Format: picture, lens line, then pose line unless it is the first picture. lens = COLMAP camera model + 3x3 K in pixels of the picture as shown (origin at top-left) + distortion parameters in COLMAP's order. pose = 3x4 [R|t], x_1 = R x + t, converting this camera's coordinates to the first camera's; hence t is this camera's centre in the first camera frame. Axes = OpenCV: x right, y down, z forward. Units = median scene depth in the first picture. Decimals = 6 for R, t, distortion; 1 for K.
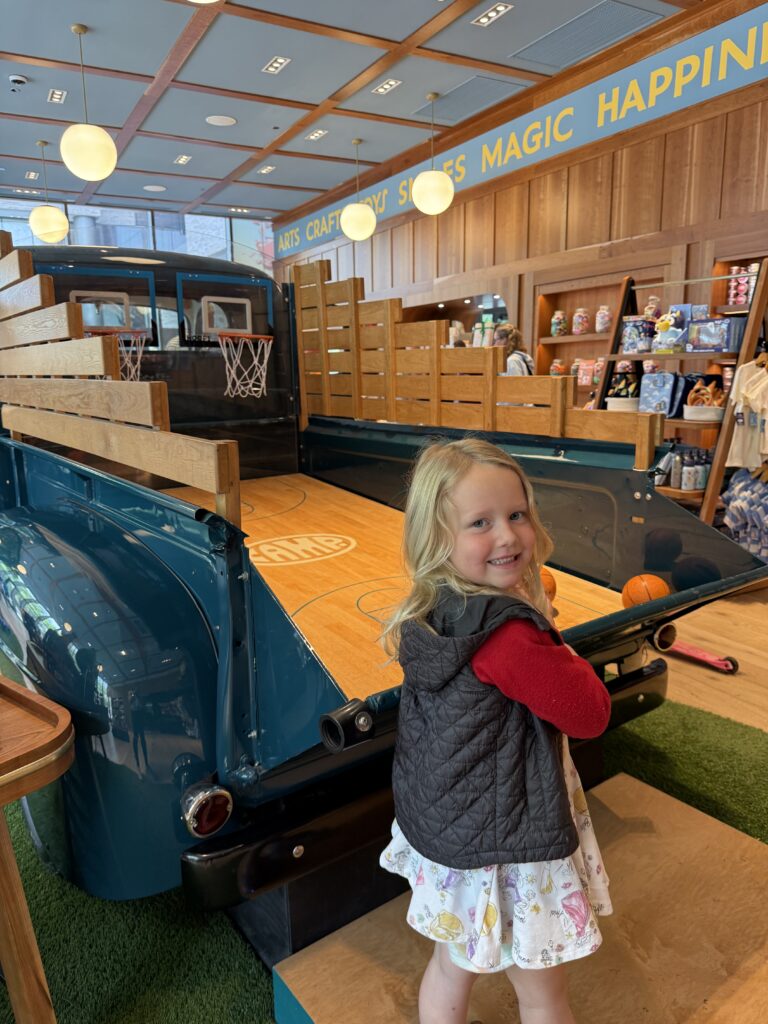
lens RADIAL K [[719.7, 0, 384.0], [0, 719.7, 512.0], [0, 0, 1]] dist [-0.004231, -0.006148]
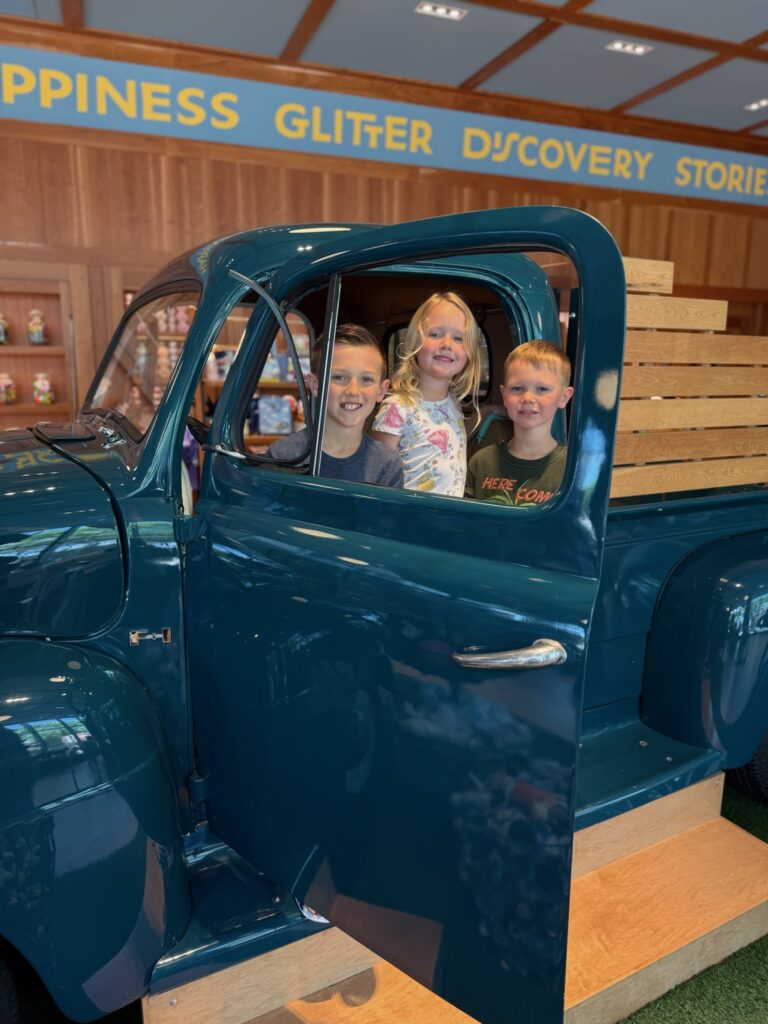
lens RADIAL K [[719.7, 0, 384.0], [0, 719.7, 512.0], [0, 0, 1]] dist [-0.004231, -0.006148]
pose [[0.148037, -0.182584, 0.971982, -0.582531], [0.181480, 0.971137, 0.154785, -0.123786], [-0.972188, 0.153481, 0.176900, 0.494904]]
